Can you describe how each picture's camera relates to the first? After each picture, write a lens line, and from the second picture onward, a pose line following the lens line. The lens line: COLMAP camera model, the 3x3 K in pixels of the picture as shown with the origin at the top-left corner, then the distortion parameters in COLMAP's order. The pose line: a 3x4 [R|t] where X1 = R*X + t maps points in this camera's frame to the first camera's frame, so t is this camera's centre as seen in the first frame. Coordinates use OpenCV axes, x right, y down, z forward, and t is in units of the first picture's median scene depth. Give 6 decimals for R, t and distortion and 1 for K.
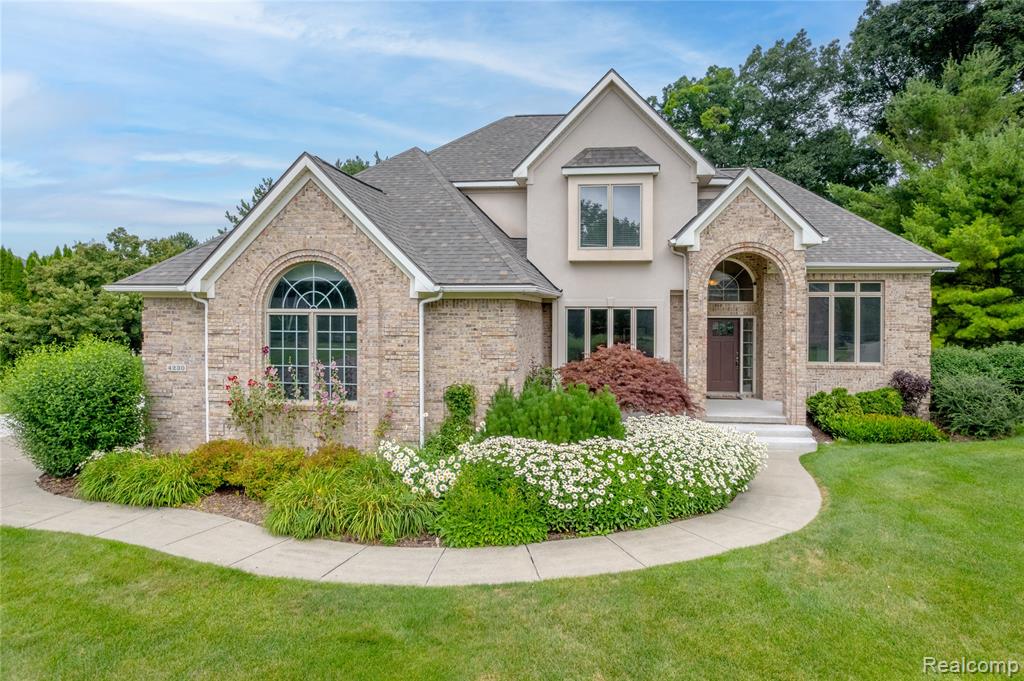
lens RADIAL K [[678.3, 0, 512.0], [0, 678.3, 340.5], [0, 0, 1]] dist [0.002803, 0.000124]
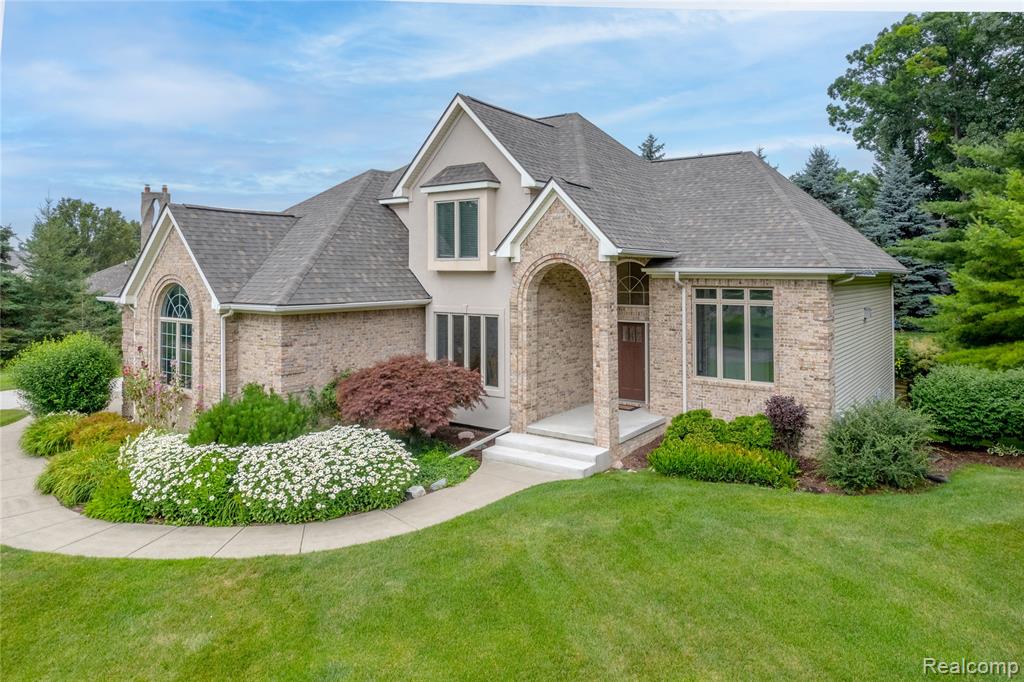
lens RADIAL K [[665.9, 0, 531.0], [0, 665.9, 274.2], [0, 0, 1]] dist [0.000970, -0.000914]
pose [[0.888068, -0.000991, -0.459711, 0.707447], [-0.015877, 0.999335, -0.032825, -0.077452], [0.459438, 0.036449, 0.887462, 0.120810]]
